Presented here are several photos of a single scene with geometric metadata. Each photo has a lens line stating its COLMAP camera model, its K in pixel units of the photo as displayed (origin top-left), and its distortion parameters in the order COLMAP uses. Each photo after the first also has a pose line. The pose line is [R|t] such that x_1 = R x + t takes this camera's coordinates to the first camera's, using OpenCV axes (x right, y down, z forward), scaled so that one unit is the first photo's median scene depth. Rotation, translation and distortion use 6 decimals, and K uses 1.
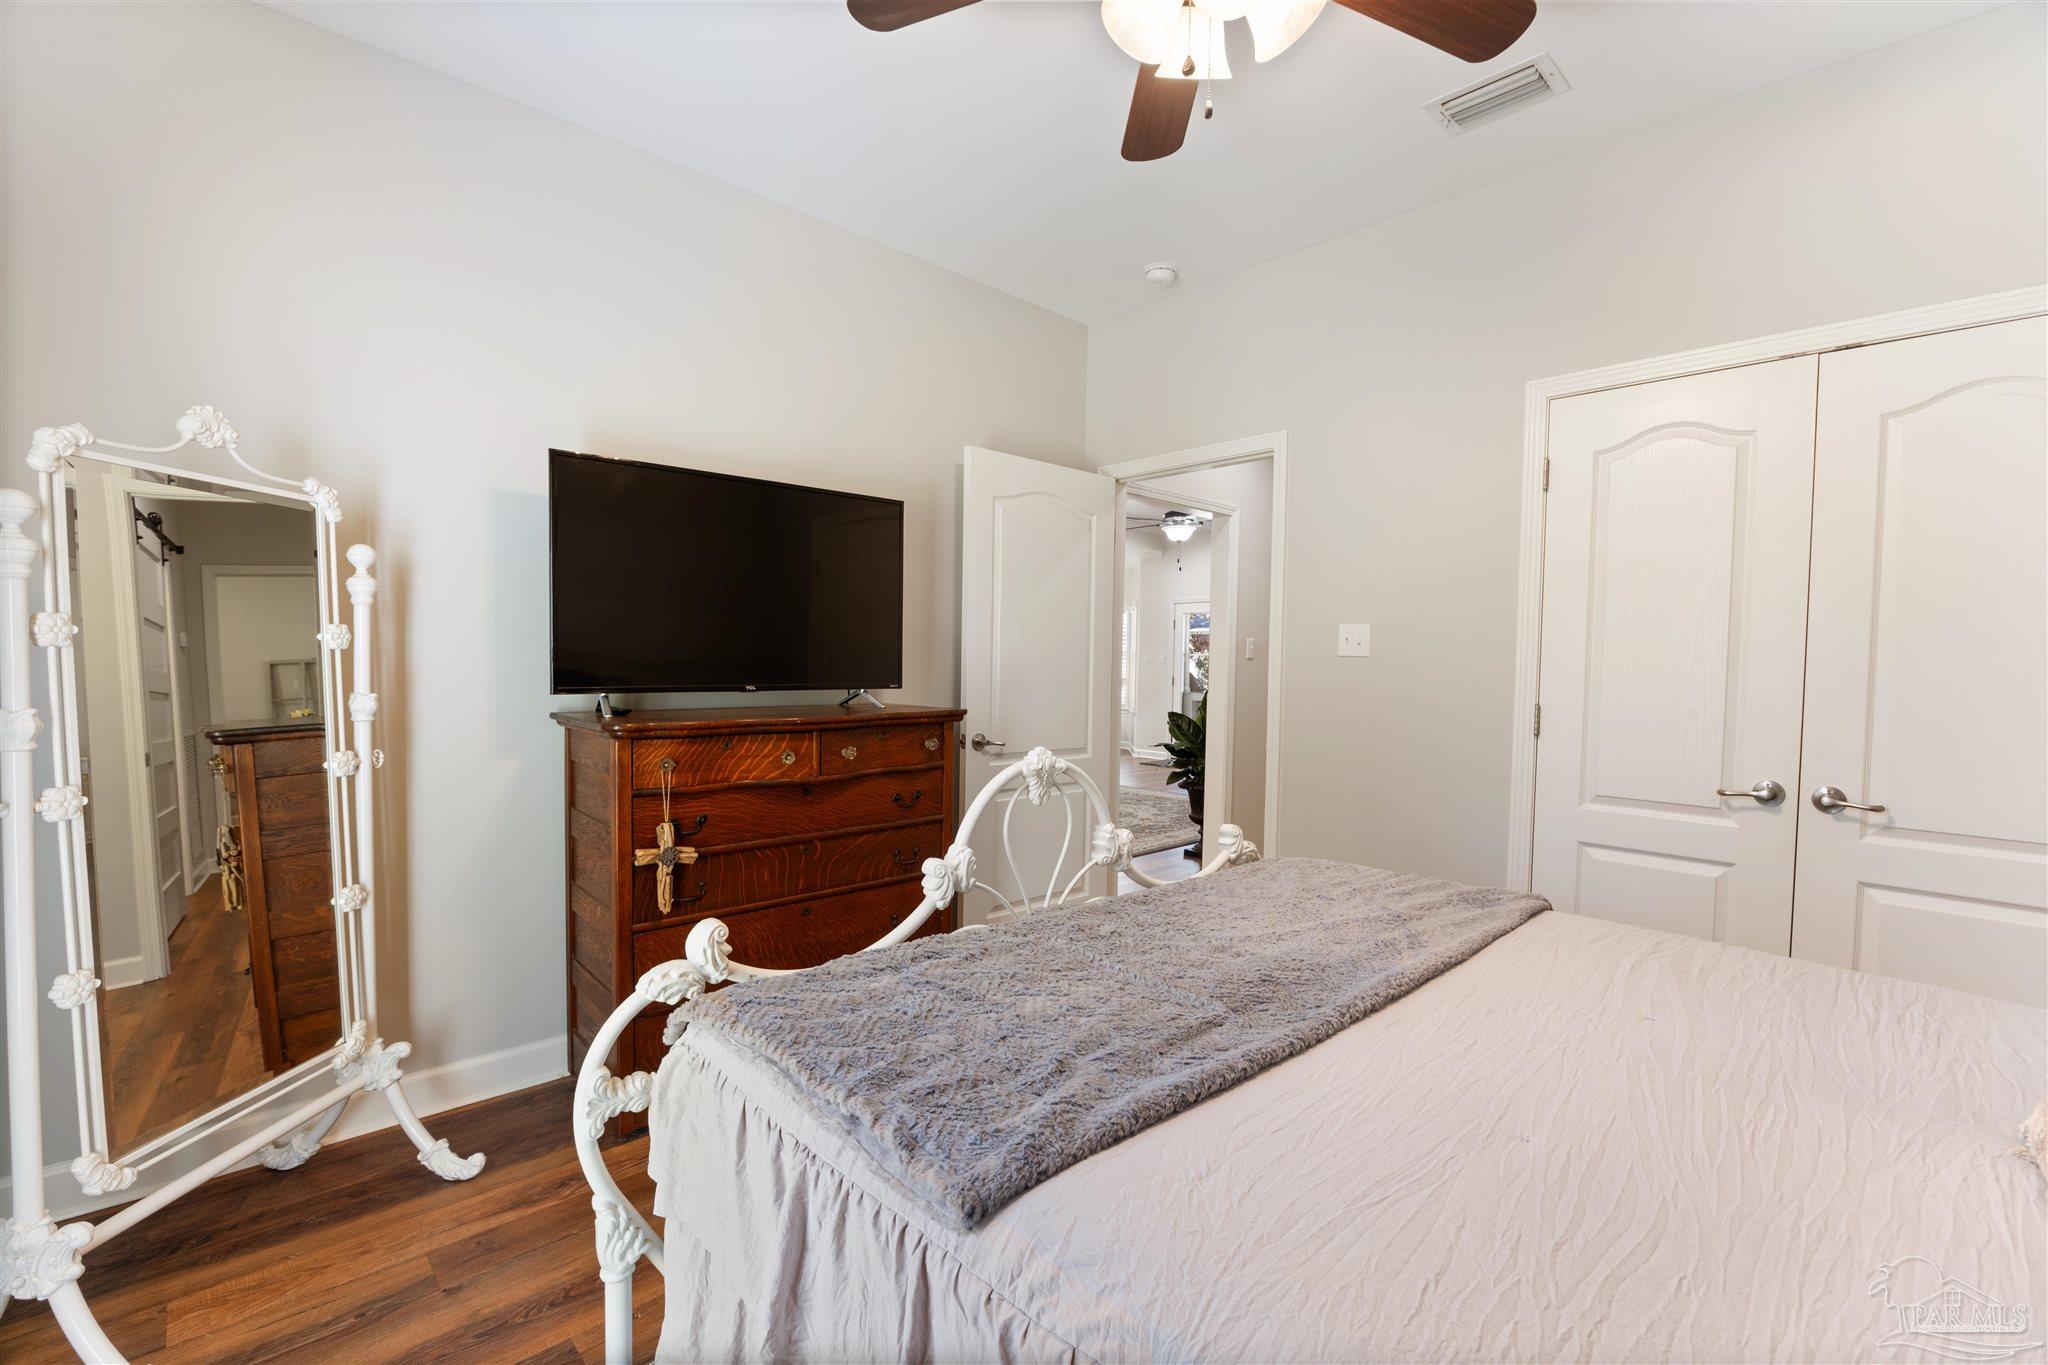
lens RADIAL K [[885.4, 0, 1024.0], [0, 885.4, 682.5], [0, 0, 1]] dist [-0.013679, -0.000338]
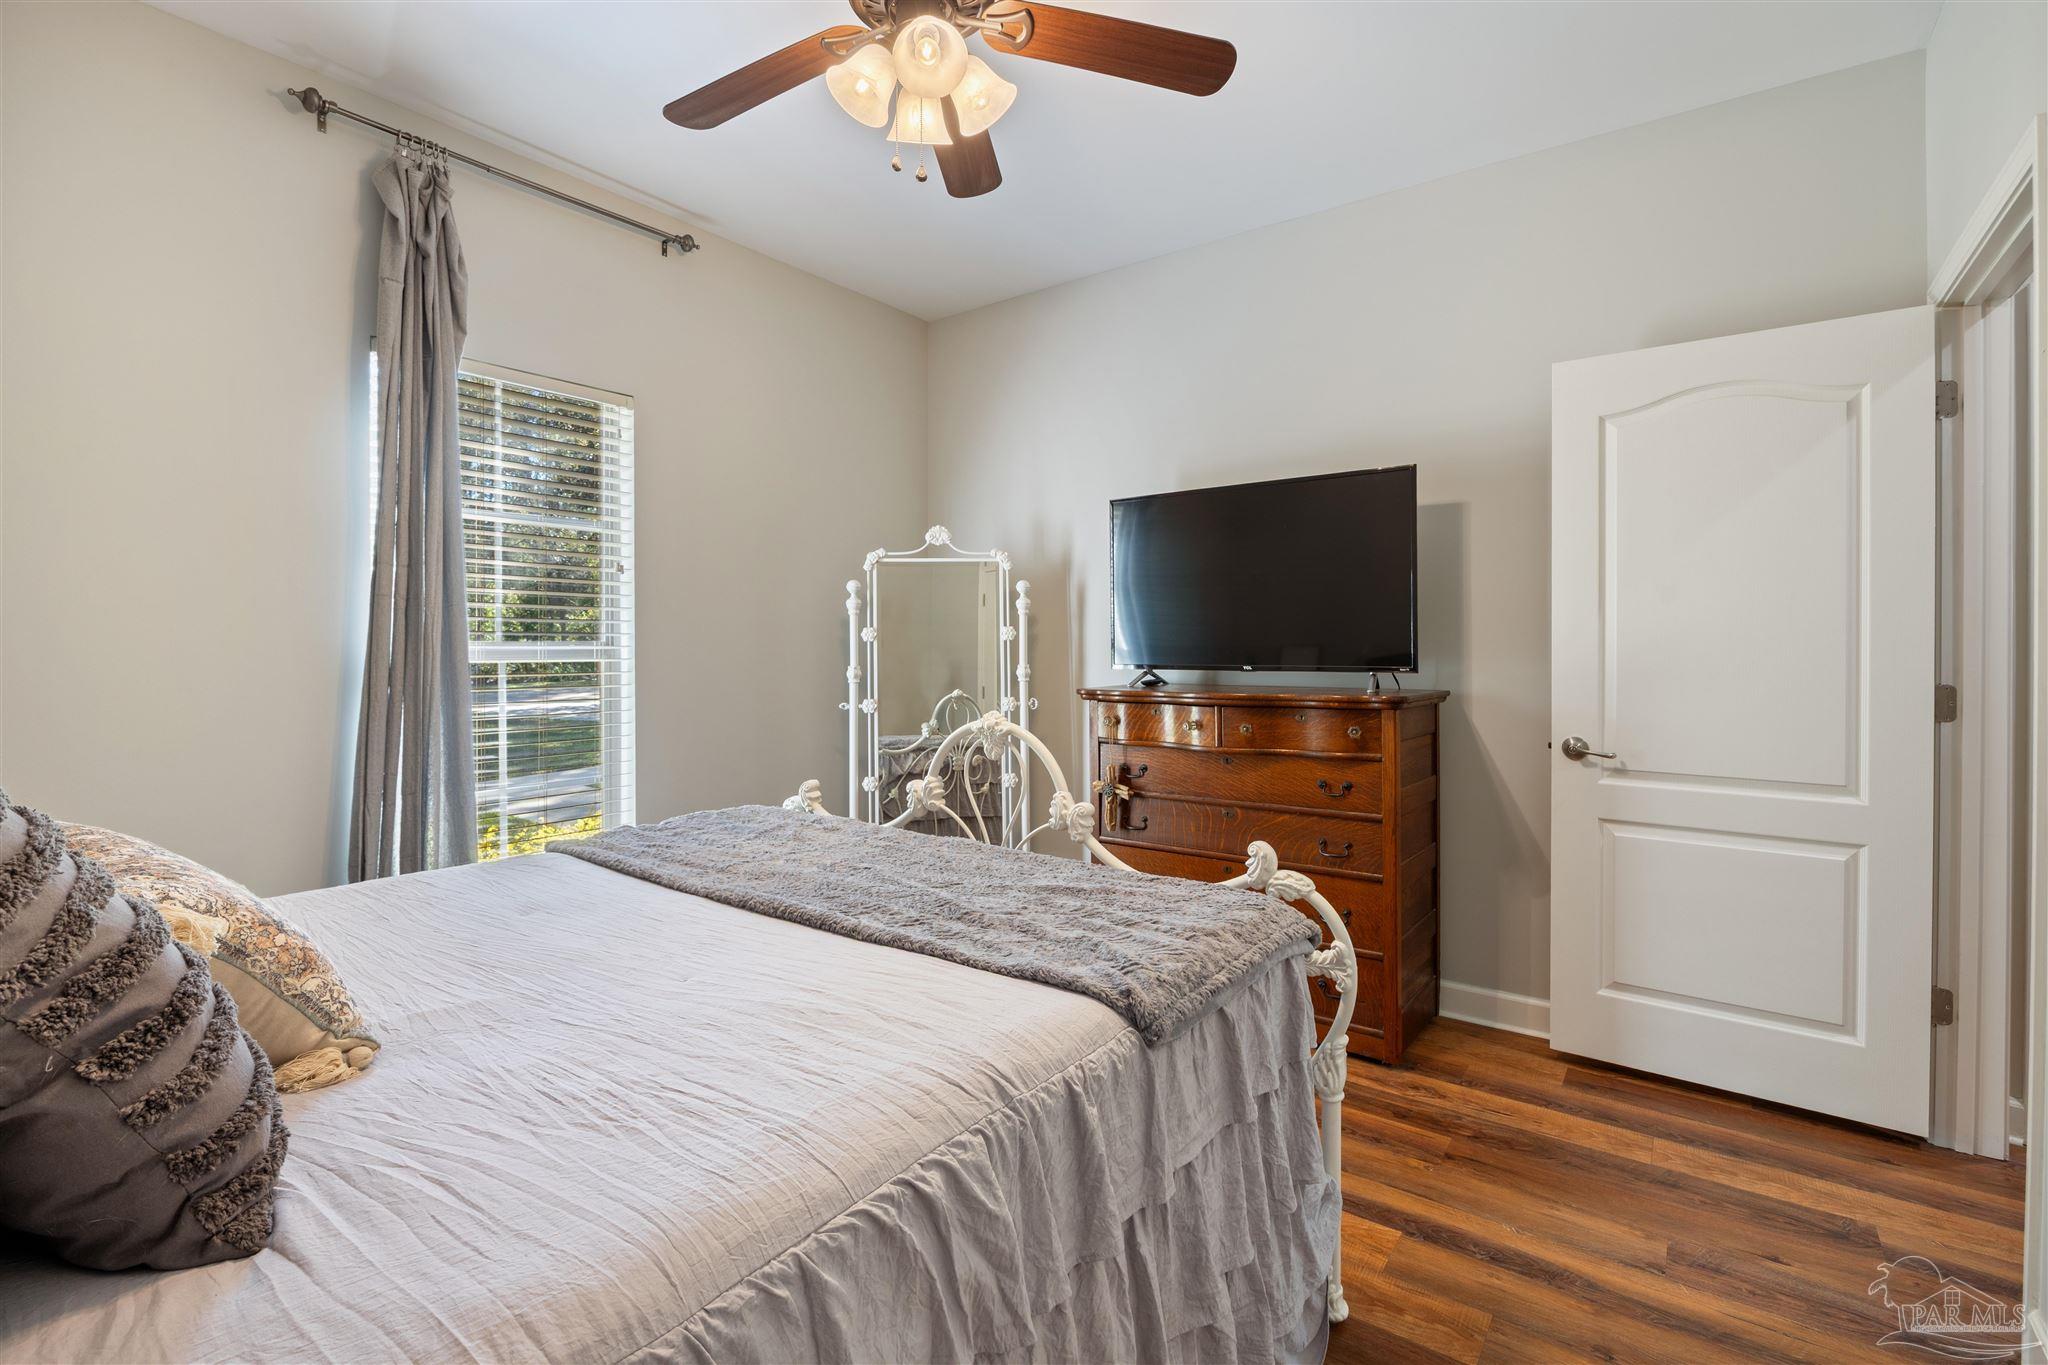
lens RADIAL K [[922.1, 0, 1030.4], [0, 922.1, 640.5], [0, 0, 1]] dist [-0.012907, -0.000210]
pose [[0.186397, -0.015535, -0.982352, 0.871442], [-0.017903, 0.999655, -0.019206, -0.001560], [0.982311, 0.021167, 0.186055, 0.551530]]
